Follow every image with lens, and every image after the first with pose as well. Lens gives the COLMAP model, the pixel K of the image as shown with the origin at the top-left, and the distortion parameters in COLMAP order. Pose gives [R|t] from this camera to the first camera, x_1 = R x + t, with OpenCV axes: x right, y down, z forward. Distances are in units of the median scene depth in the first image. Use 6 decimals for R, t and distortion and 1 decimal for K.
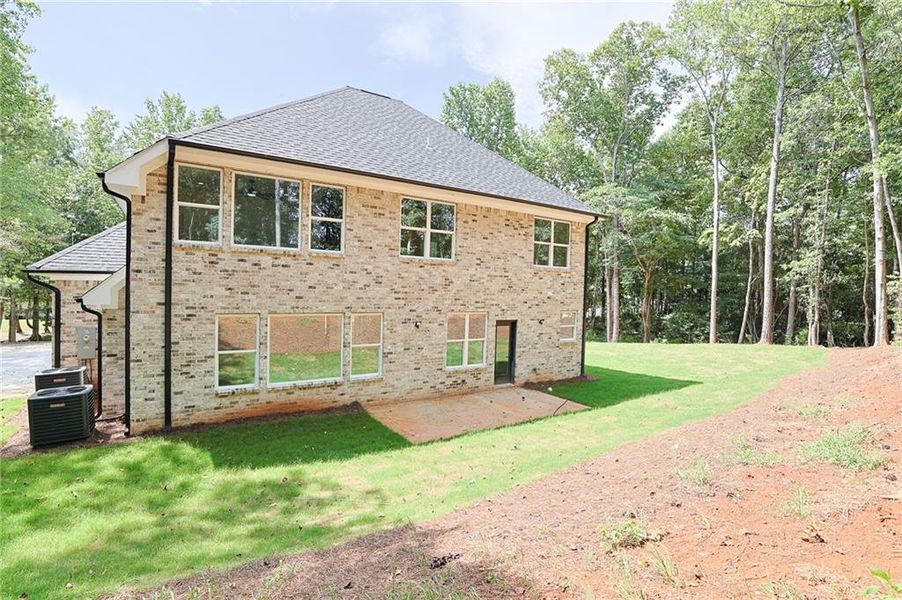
lens RADIAL K [[430.4, 0, 448.9], [0, 430.4, 297.1], [0, 0, 1]] dist [-0.021588, 0.001173]
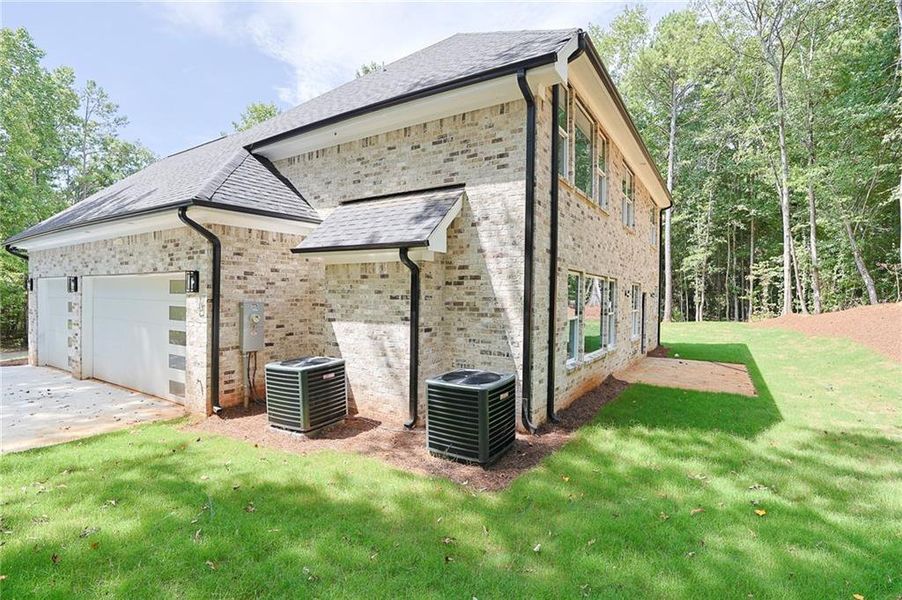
lens RADIAL K [[430.4, 0, 451.4], [0, 430.4, 297.2], [0, 0, 1]] dist [-0.021588, 0.001173]
pose [[0.909159, -0.014936, 0.416182, -0.997851], [0.018240, 0.999826, -0.003963, 0.084412], [-0.416050, 0.011194, 0.909273, 0.343453]]
